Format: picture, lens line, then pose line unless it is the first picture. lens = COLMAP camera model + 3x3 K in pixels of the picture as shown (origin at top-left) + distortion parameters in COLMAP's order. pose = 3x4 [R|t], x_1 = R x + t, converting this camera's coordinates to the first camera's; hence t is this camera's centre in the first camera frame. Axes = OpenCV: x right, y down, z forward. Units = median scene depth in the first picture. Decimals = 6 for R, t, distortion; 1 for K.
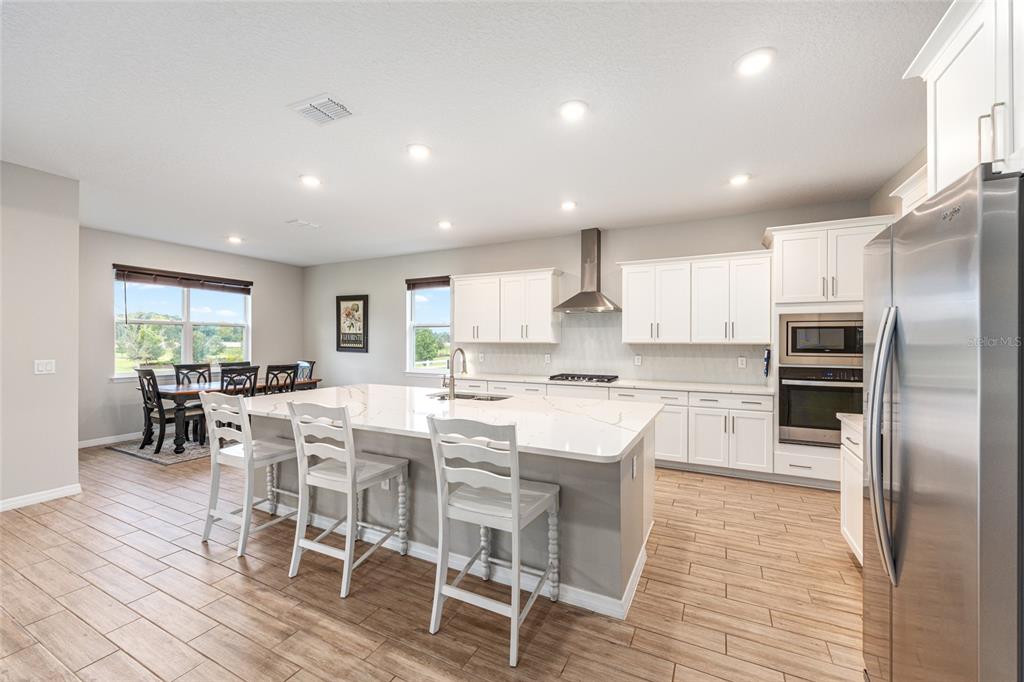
lens RADIAL K [[409.4, 0, 516.4], [0, 409.4, 339.7], [0, 0, 1]] dist [-0.001346, 0.000417]
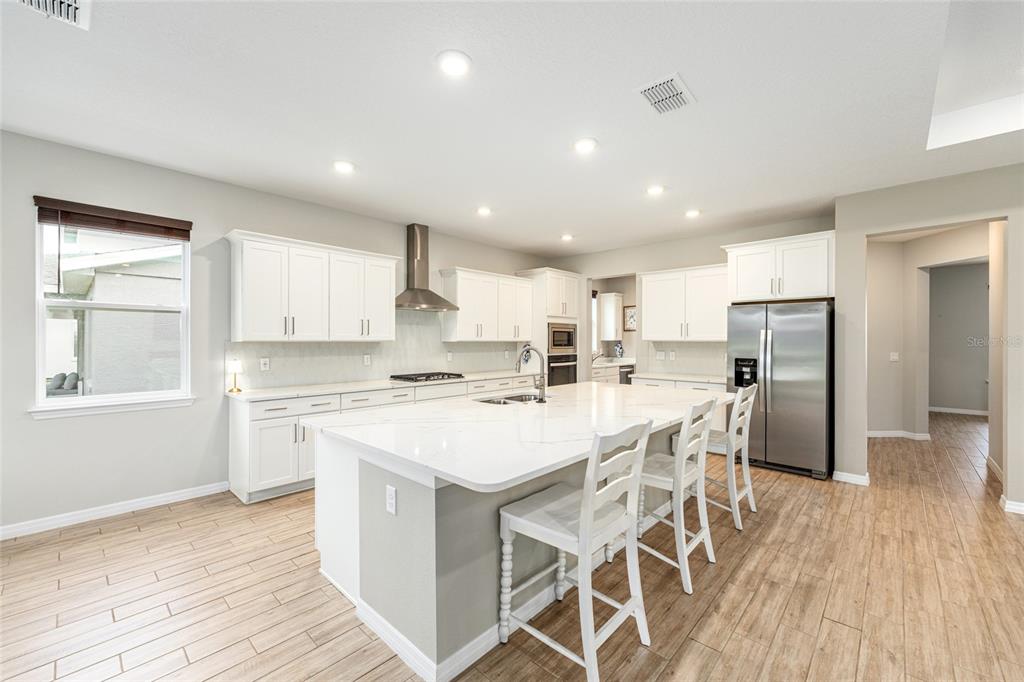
lens RADIAL K [[409.4, 0, 516.7], [0, 409.4, 342.5], [0, 0, 1]] dist [-0.001346, 0.000417]
pose [[0.278117, -0.007931, 0.960514, -0.769182], [-0.004339, 0.999945, 0.009513, 0.000239], [-0.960537, -0.006813, 0.278068, 0.556782]]
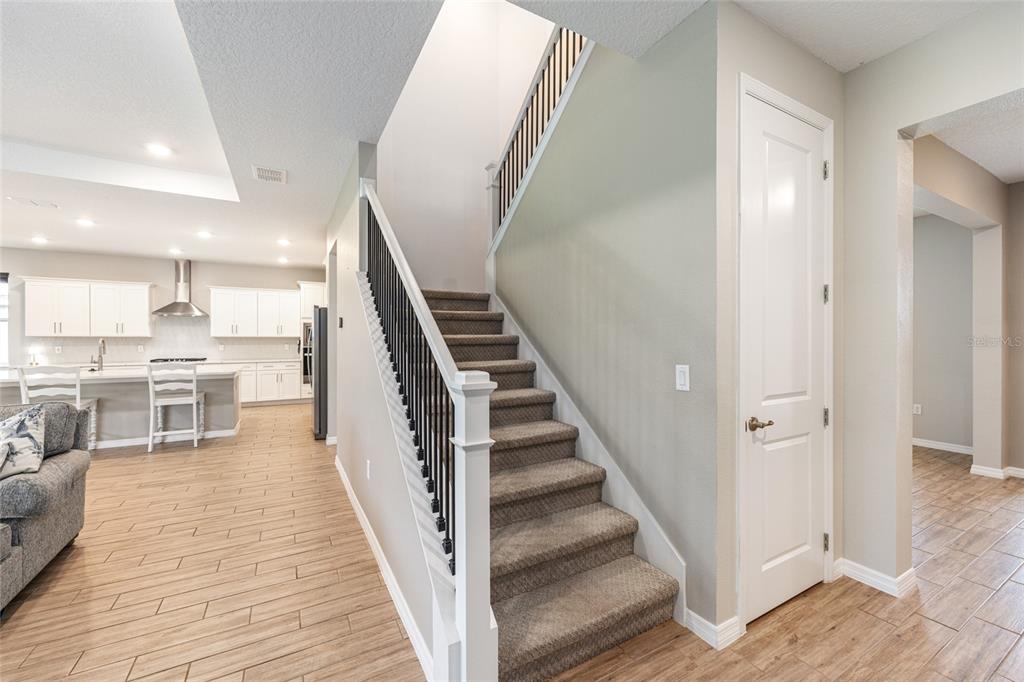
lens RADIAL K [[409.4, 0, 518.6], [0, 409.4, 338.4], [0, 0, 1]] dist [-0.001346, 0.000417]
pose [[0.553585, -0.003369, 0.832786, -0.416054], [-0.003921, 0.999970, 0.006651, -0.000572], [-0.832784, -0.006947, 0.553555, -0.905515]]
